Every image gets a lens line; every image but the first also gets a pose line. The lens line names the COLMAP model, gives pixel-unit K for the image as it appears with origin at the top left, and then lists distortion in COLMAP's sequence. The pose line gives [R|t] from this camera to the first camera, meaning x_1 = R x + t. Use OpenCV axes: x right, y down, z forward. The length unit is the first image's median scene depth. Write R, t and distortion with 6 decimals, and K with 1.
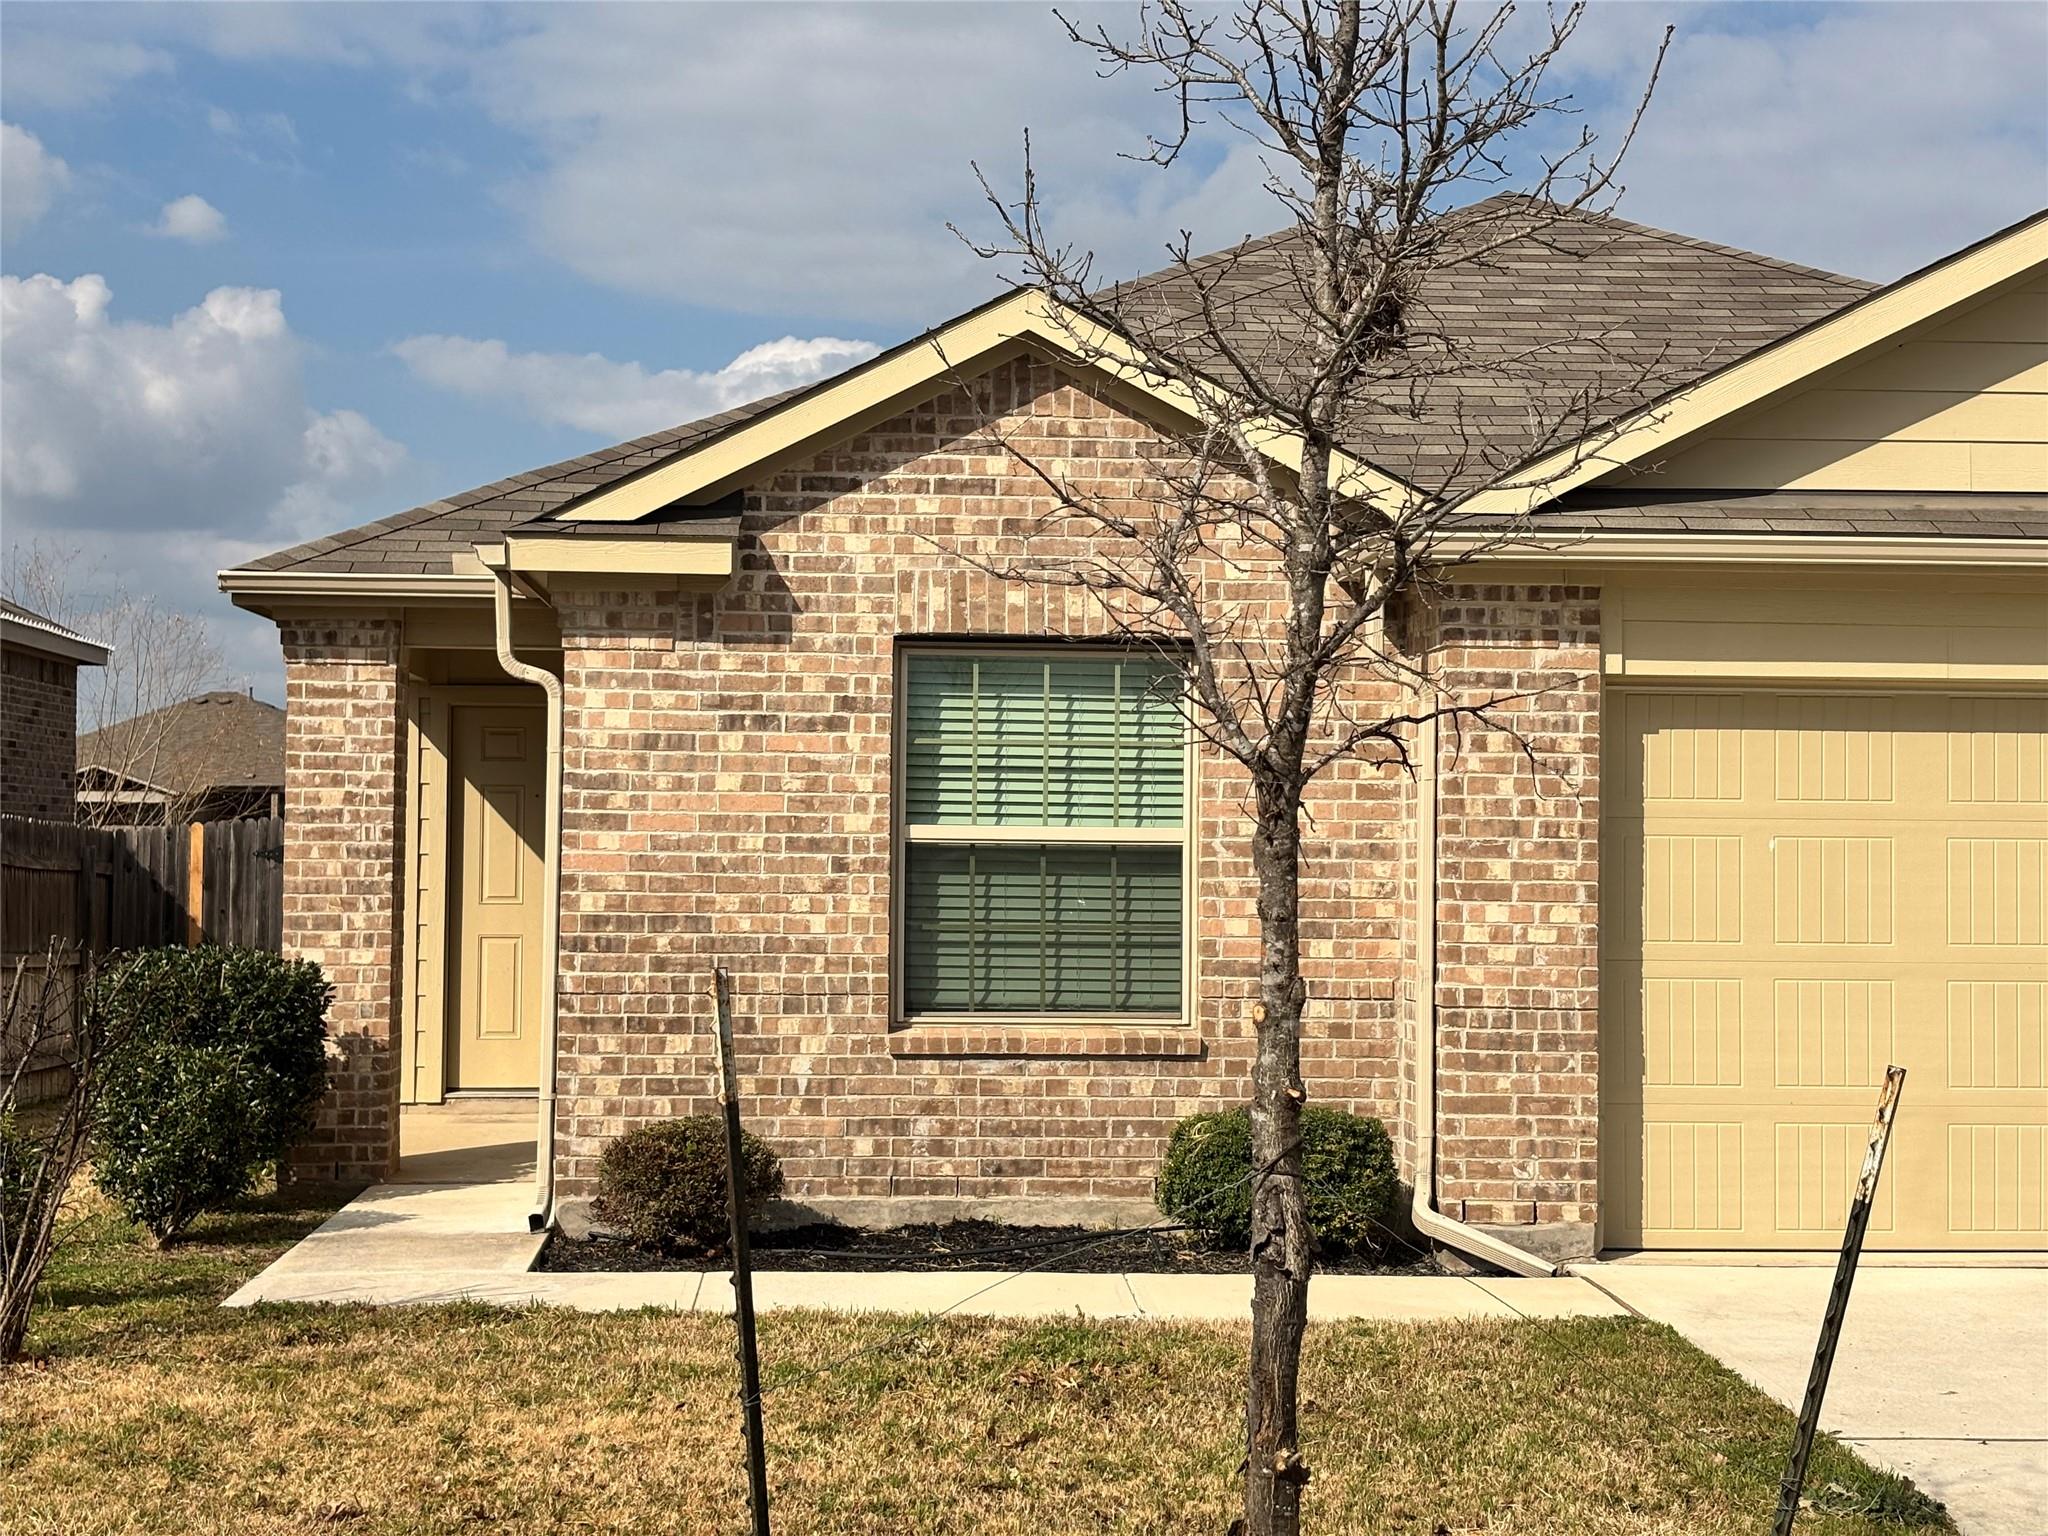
lens RADIAL K [[3267.7, 0, 1024.0], [0, 3267.7, 768.0], [0, 0, 1]] dist [0.239608, -1.600797]
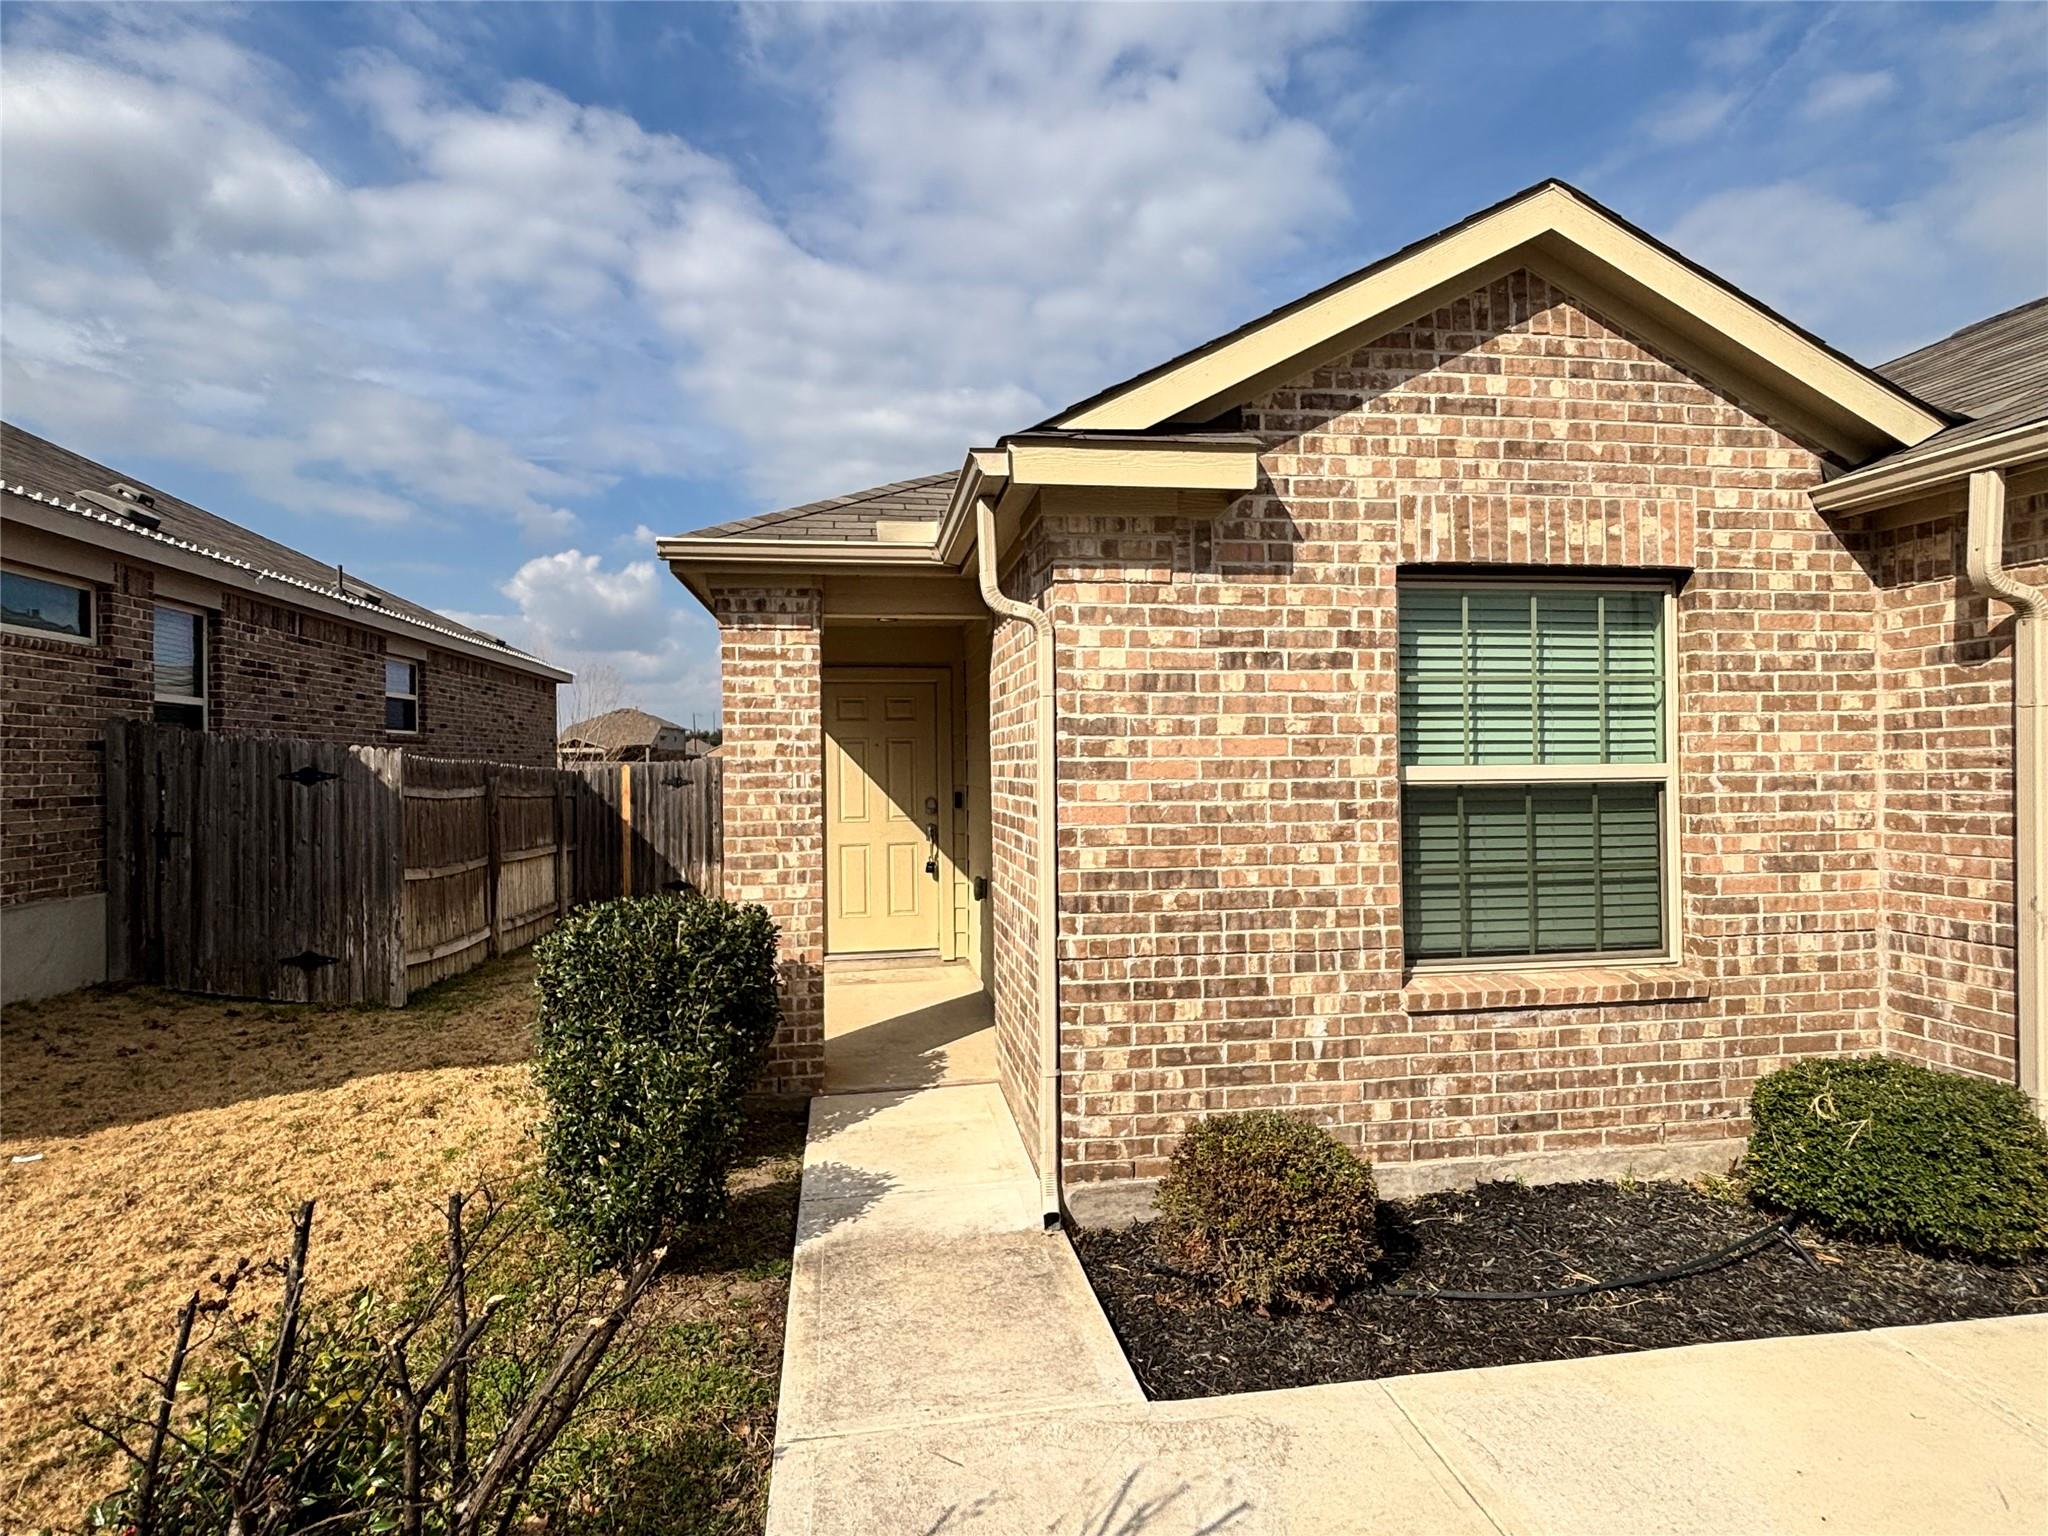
lens RADIAL K [[1207.2, 0, 1024.0], [0, 1207.2, 768.0], [0, 0, 1]] dist [0.065428, -0.157928]
pose [[0.996703, -0.021805, 0.078150, -0.174951], [0.019430, 0.999330, 0.031018, 0.004737], [-0.078774, -0.029397, 0.996459, 0.660130]]
